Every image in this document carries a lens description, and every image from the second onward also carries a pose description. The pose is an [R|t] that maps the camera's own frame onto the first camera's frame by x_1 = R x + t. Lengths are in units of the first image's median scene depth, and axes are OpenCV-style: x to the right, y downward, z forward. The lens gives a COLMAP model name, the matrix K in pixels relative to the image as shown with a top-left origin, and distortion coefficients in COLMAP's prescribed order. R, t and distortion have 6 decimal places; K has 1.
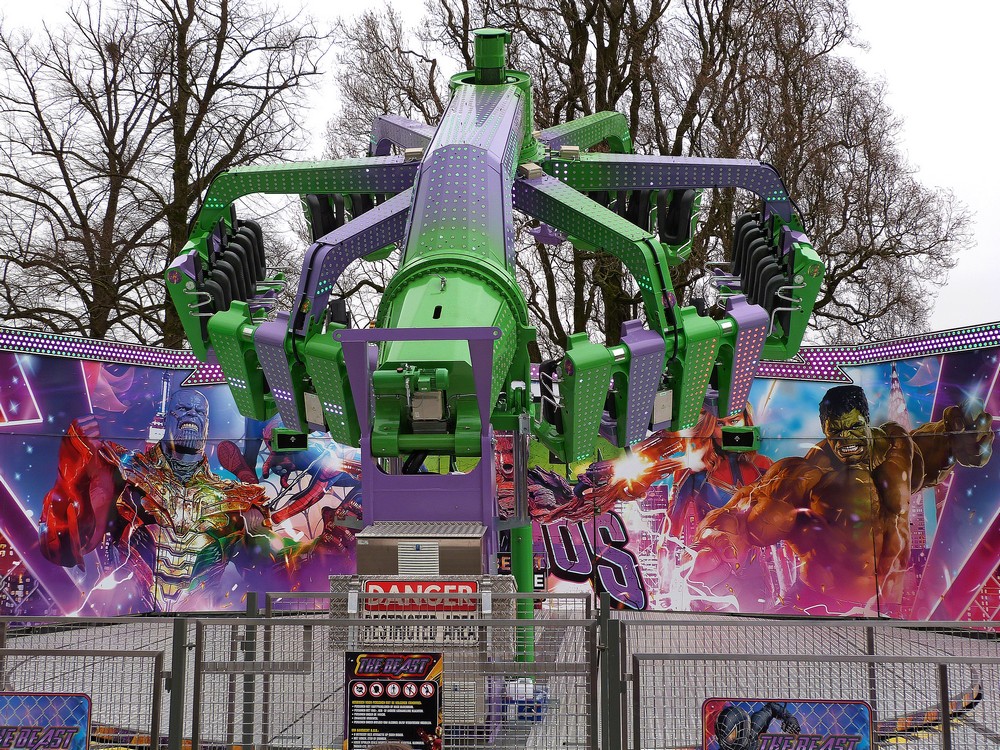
lens RADIAL K [[1231.2, 0, 500.0], [0, 1231.2, 375.0], [0, 0, 1]] dist [-0.021131, 0.079713]
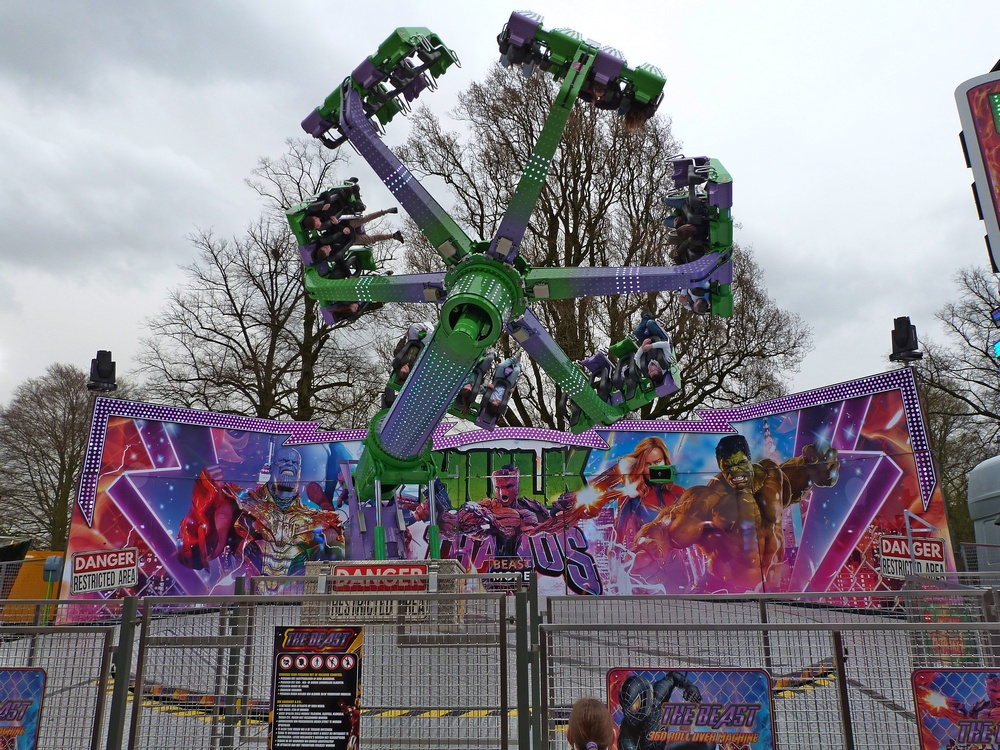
lens RADIAL K [[750.4, 0, 500.0], [0, 750.4, 375.0], [0, 0, 1]] dist [-0.014338, 0.005626]
pose [[0.999420, -0.022178, -0.025853, 0.029008], [0.019394, 0.994455, -0.103357, 0.023417], [0.028002, 0.102795, 0.994308, 0.099832]]
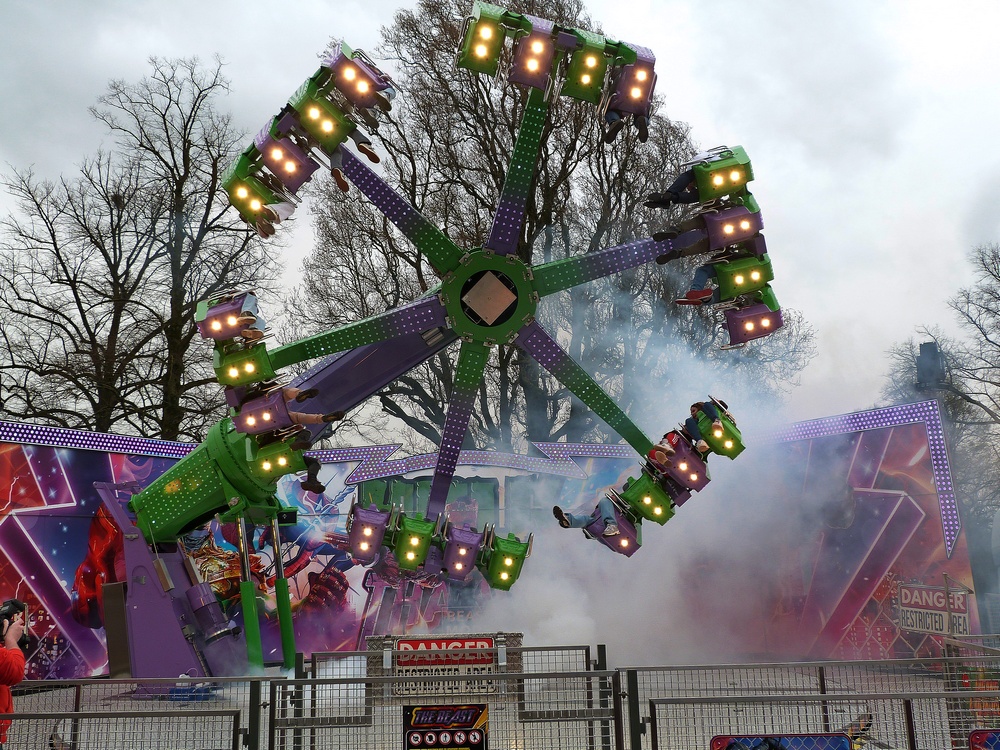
lens RADIAL K [[982.8, 0, 500.0], [0, 982.8, 375.0], [0, 0, 1]] dist [-0.017273, -0.001913]
pose [[0.996983, -0.006891, 0.077320, -0.031702], [0.013420, 0.996354, -0.084248, -0.001718], [-0.076457, 0.085031, 0.993440, 0.015698]]
